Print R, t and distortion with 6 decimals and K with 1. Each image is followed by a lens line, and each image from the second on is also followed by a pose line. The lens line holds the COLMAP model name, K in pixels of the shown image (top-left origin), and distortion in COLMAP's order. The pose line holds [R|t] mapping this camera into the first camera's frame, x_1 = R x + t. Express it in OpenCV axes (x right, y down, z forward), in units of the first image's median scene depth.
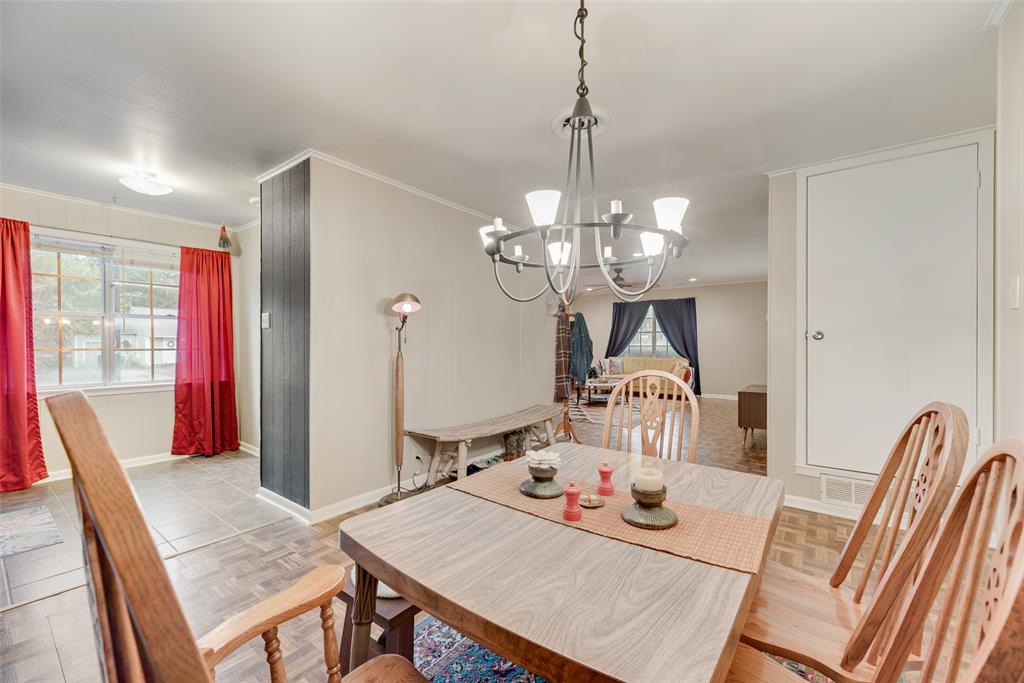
lens RADIAL K [[415.4, 0, 512.0], [0, 415.4, 341.5], [0, 0, 1]] dist [-0.000344, -0.000020]
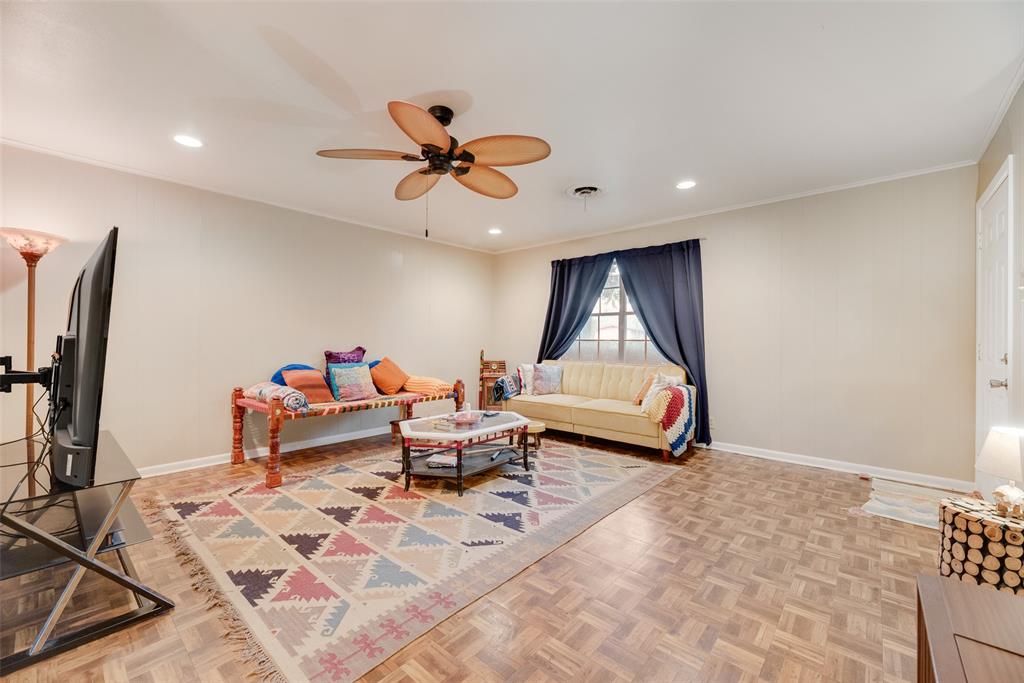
lens RADIAL K [[415.4, 0, 512.0], [0, 415.4, 341.5], [0, 0, 1]] dist [-0.000344, -0.000020]
pose [[0.998277, 0.002027, -0.058645, 0.239303], [-0.001366, 0.999935, 0.011311, 0.007069], [0.058664, -0.011211, 0.998215, 0.480079]]
